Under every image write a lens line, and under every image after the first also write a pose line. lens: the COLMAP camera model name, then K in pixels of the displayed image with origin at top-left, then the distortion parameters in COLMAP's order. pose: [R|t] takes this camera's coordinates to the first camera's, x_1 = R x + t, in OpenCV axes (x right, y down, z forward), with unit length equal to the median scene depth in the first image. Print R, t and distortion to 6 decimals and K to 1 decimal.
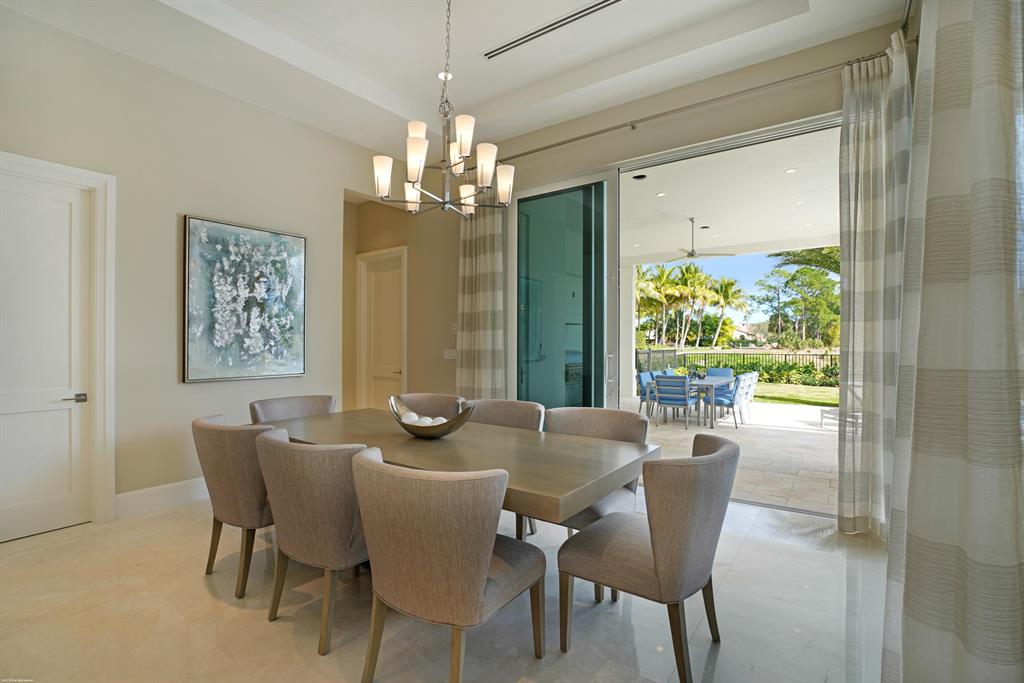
lens RADIAL K [[481.1, 0, 512.0], [0, 481.1, 341.5], [0, 0, 1]] dist [-0.061802, 0.025952]
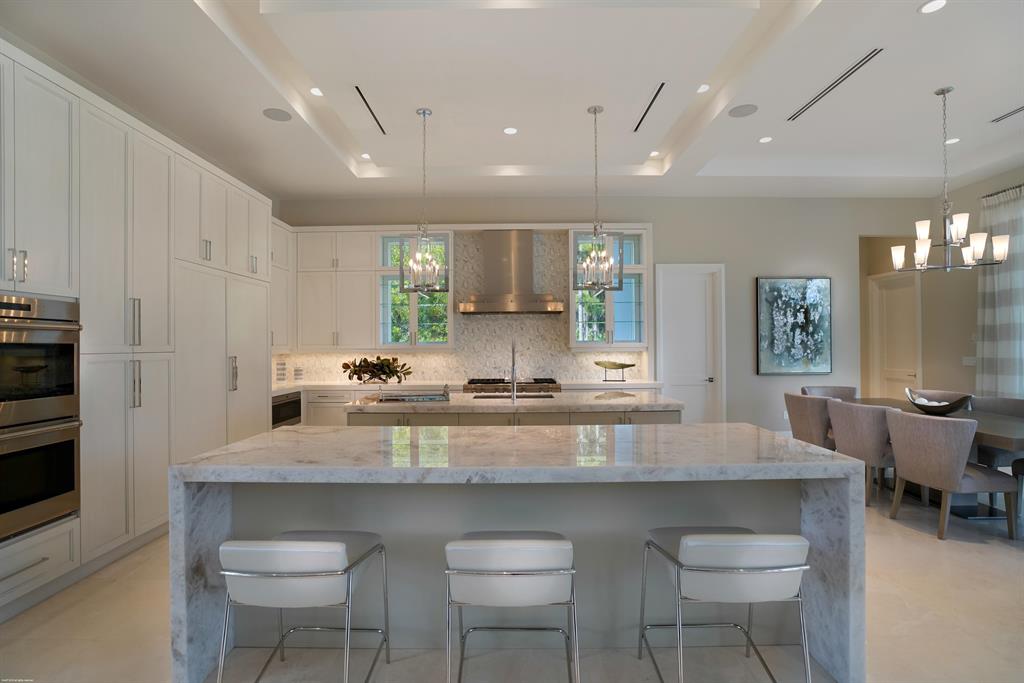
lens RADIAL K [[481.1, 0, 512.0], [0, 481.1, 341.5], [0, 0, 1]] dist [-0.061802, 0.025952]
pose [[0.587283, -0.008166, -0.809340, 0.166105], [0.006454, 0.999965, -0.005407, -0.028155], [0.809356, -0.002048, 0.587315, -0.690676]]
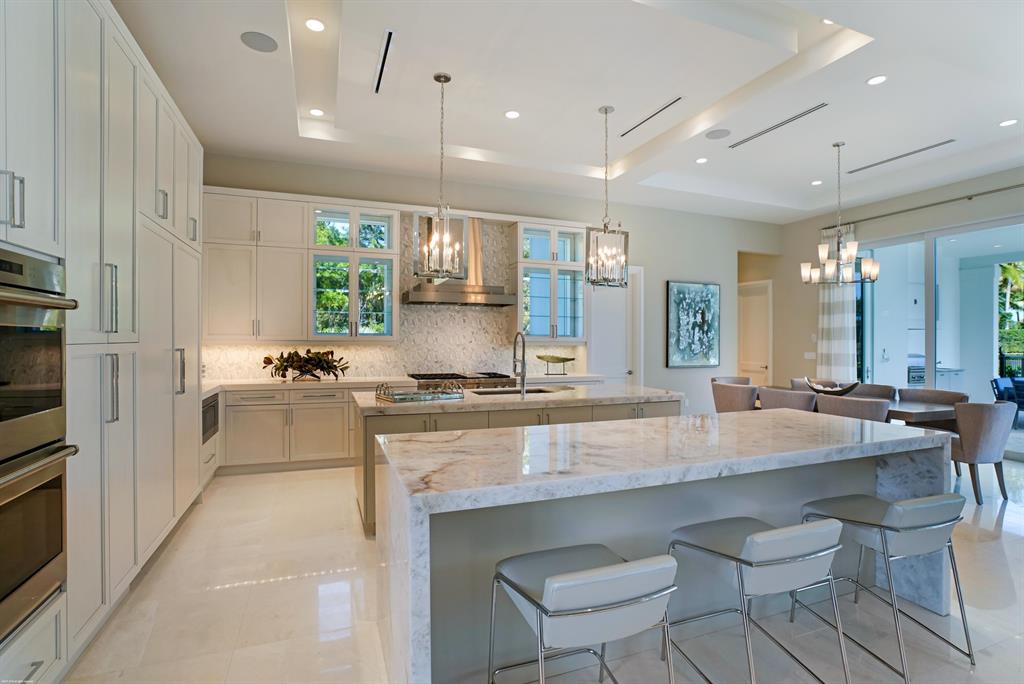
lens RADIAL K [[487.6, 0, 512.0], [0, 487.6, 342.0], [0, 0, 1]] dist [-0.064556, 0.031138]
pose [[0.839911, 0.011473, -0.542603, -0.139217], [-0.008028, 0.999930, 0.008717, -0.027349], [0.542665, -0.002965, 0.839944, -0.942504]]
